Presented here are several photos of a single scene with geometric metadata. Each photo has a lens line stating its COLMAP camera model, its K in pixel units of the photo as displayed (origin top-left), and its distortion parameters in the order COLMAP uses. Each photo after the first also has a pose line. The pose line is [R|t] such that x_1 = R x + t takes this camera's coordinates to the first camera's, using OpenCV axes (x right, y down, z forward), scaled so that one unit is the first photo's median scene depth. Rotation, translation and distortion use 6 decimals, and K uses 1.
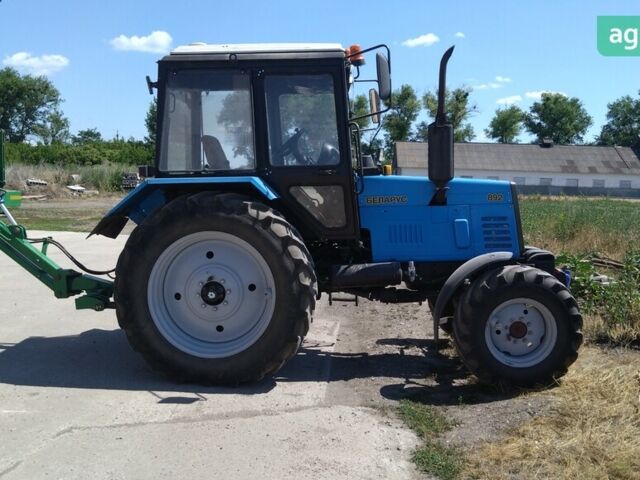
lens RADIAL K [[672.9, 0, 320.0], [0, 672.9, 240.0], [0, 0, 1]] dist [-0.007678, -0.009109]
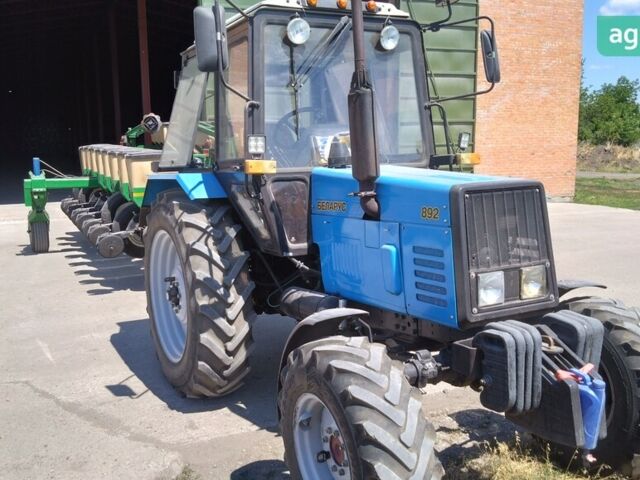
lens RADIAL K [[672.9, 0, 320.0], [0, 672.9, 240.0], [0, 0, 1]] dist [-0.007678, -0.009109]
pose [[0.499014, 0.105904, -0.860099, 0.804085], [-0.053636, 0.994376, 0.091319, -0.101919], [0.864933, 0.000562, 0.501888, 0.740360]]
